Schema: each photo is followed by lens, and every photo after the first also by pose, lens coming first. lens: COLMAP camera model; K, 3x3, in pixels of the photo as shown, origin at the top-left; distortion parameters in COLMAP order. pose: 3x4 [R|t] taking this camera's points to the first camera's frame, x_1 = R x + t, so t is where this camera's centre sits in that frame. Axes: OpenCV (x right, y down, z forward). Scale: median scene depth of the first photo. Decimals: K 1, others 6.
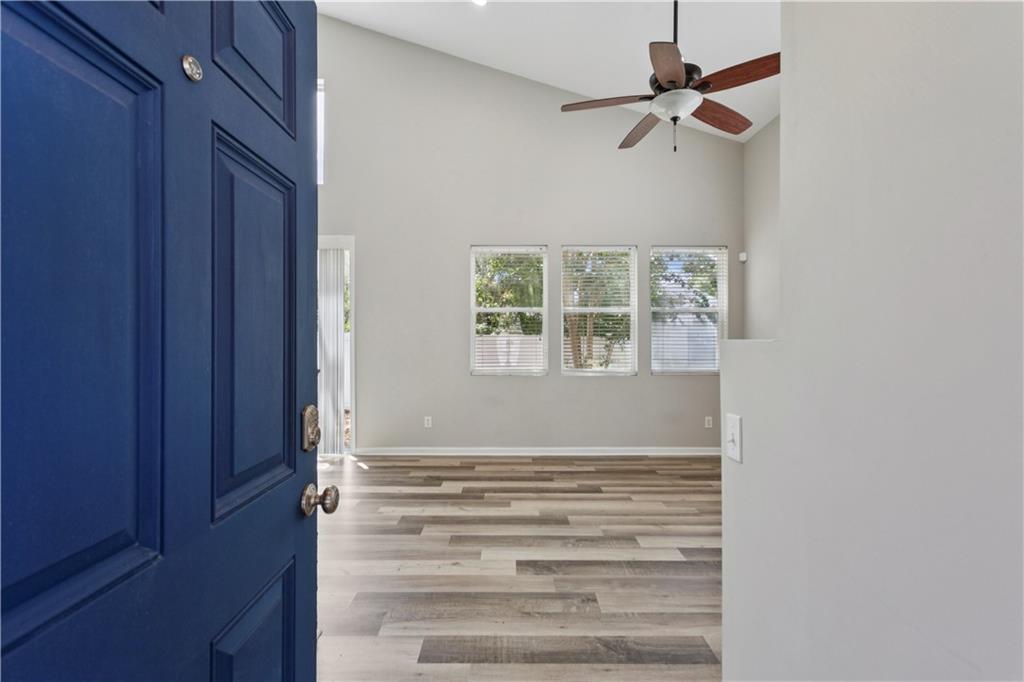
lens RADIAL K [[487.5, 0, 517.0], [0, 487.5, 344.5], [0, 0, 1]] dist [0.000769, 0.001640]
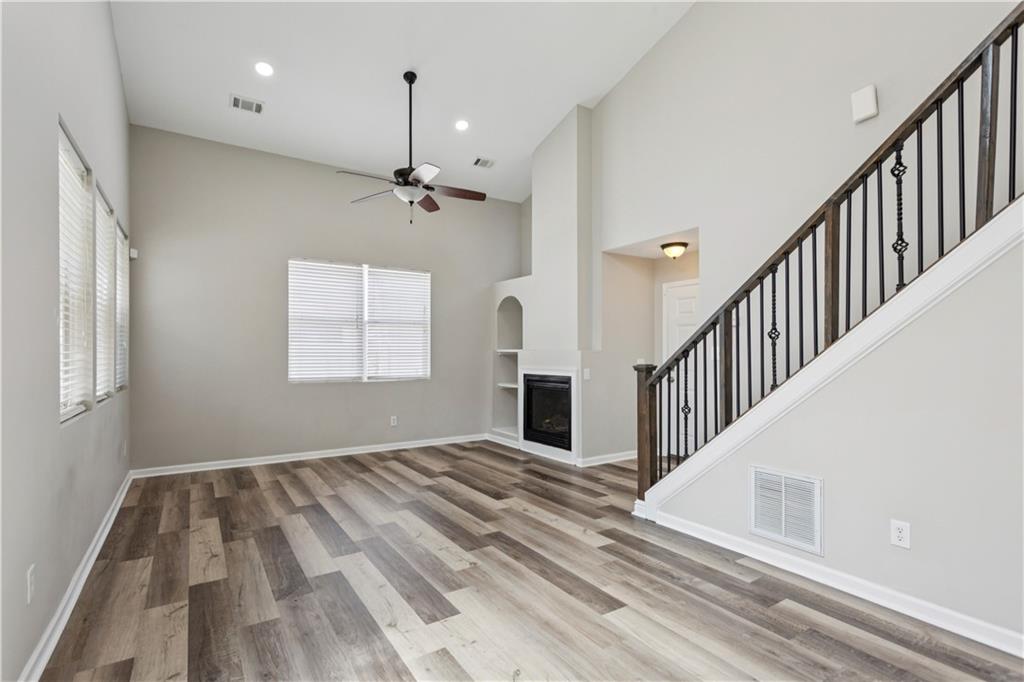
lens RADIAL K [[487.5, 0, 507.8], [0, 487.5, 350.8], [0, 0, 1]] dist [0.000769, 0.001640]
pose [[-0.528343, 0.000271, 0.849031, -1.257419], [0.001446, 0.999999, 0.000580, -0.005970], [-0.849030, 0.001535, -0.528343, 1.744242]]
